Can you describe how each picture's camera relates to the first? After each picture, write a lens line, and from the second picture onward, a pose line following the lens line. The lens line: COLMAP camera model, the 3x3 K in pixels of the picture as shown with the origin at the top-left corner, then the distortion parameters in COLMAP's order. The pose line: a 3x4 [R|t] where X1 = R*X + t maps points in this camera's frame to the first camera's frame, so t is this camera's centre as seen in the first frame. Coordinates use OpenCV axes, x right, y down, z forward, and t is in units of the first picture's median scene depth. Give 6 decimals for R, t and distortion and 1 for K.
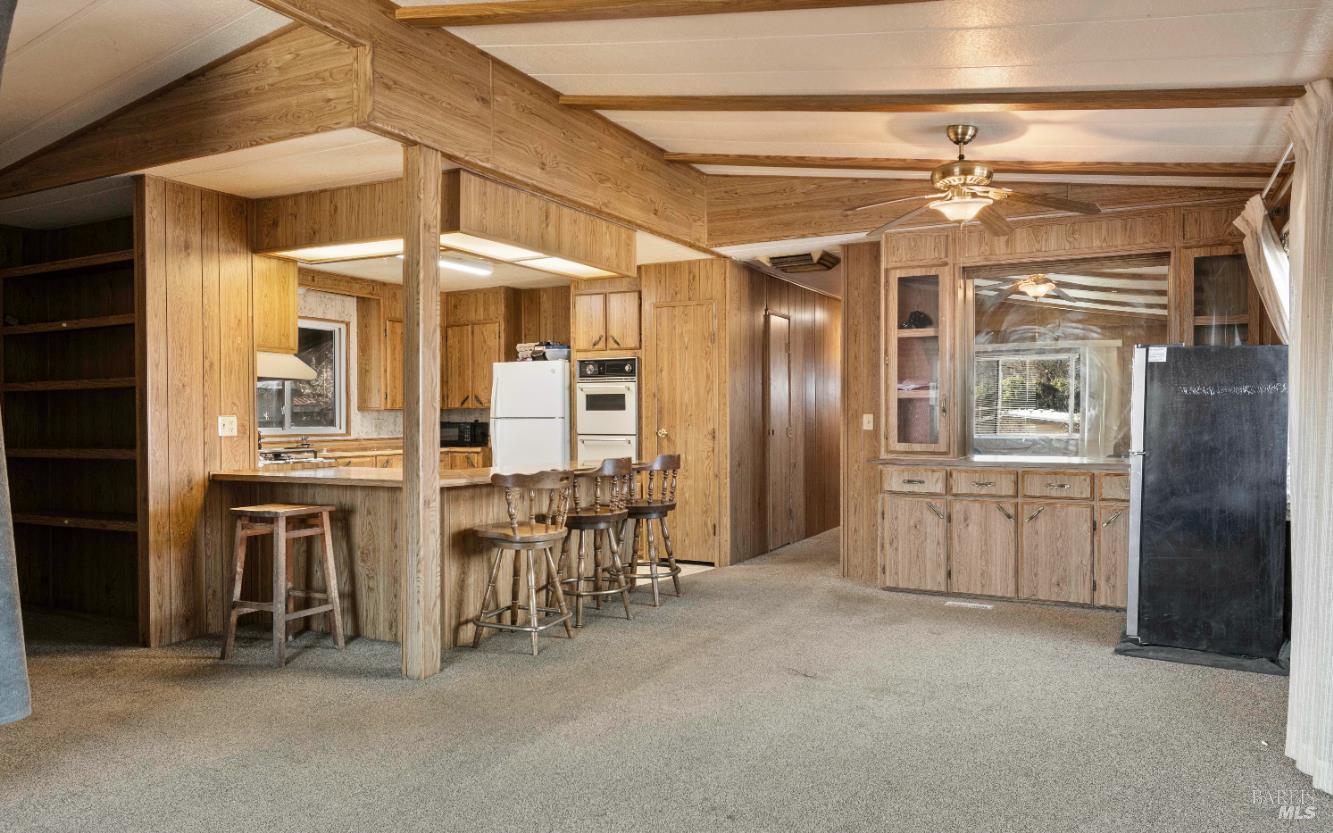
lens RADIAL K [[813.3, 0, 666.5], [0, 813.3, 416.5], [0, 0, 1]] dist [0.000078, -0.000053]
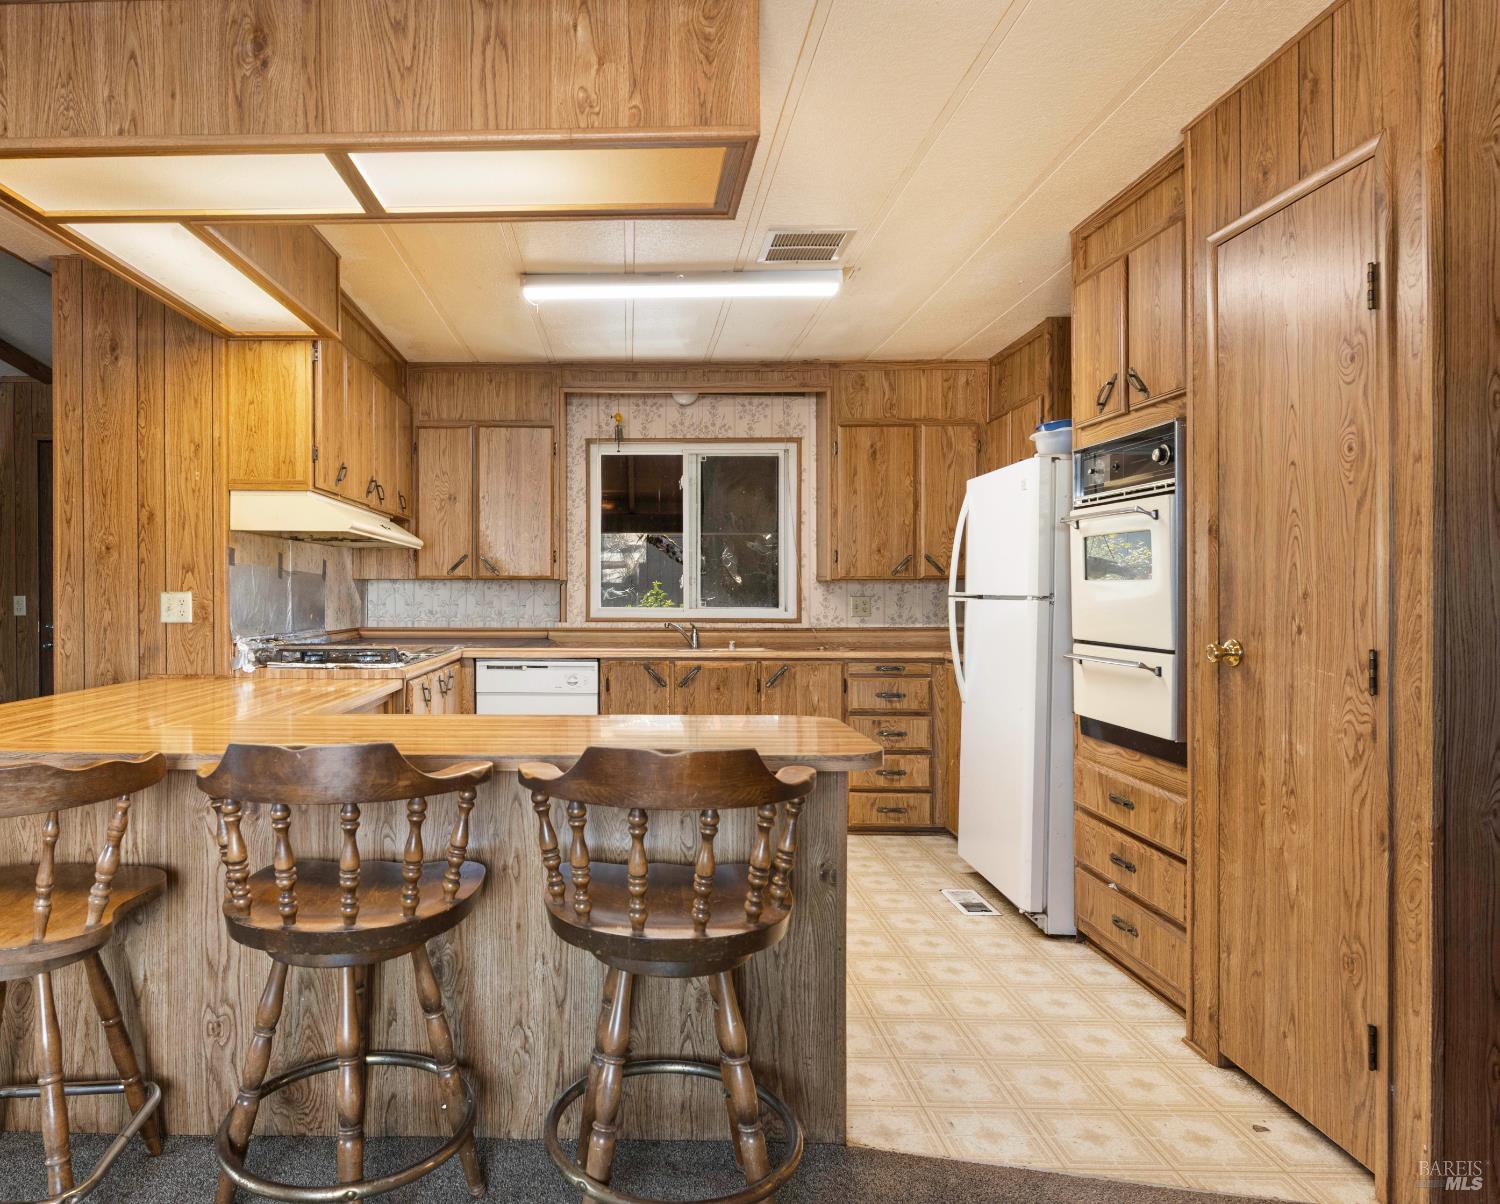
lens RADIAL K [[902.7, 0, 750.0], [0, 902.7, 602.0], [0, 0, 1]] dist [-0.002106, -0.000588]
pose [[0.467682, 0.015920, -0.883753, 0.211160], [-0.002080, 0.999855, 0.016911, -0.003855], [0.883894, -0.006071, 0.467648, 0.687886]]
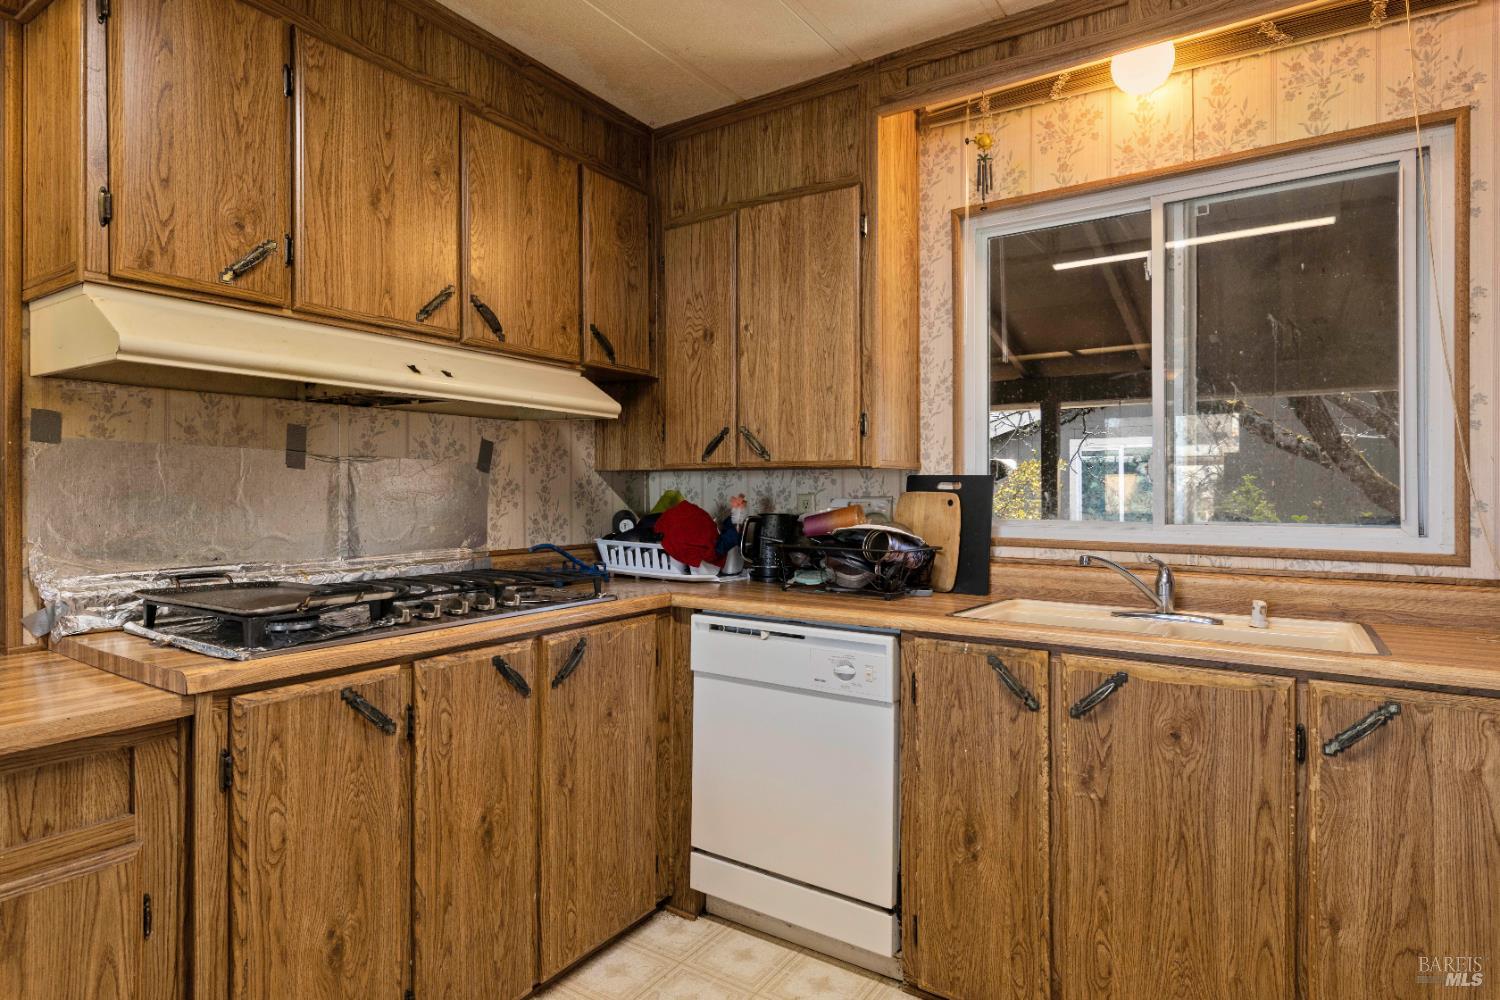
lens RADIAL K [[853.9, 0, 751.6], [0, 853.9, 491.3], [0, 0, 1]] dist [0.000877, 0.000596]
pose [[-0.184547, 0.007984, -0.982791, -0.096749], [0.003757, 0.999965, 0.007418, -0.001969], [0.982817, -0.002323, -0.184570, 0.886797]]
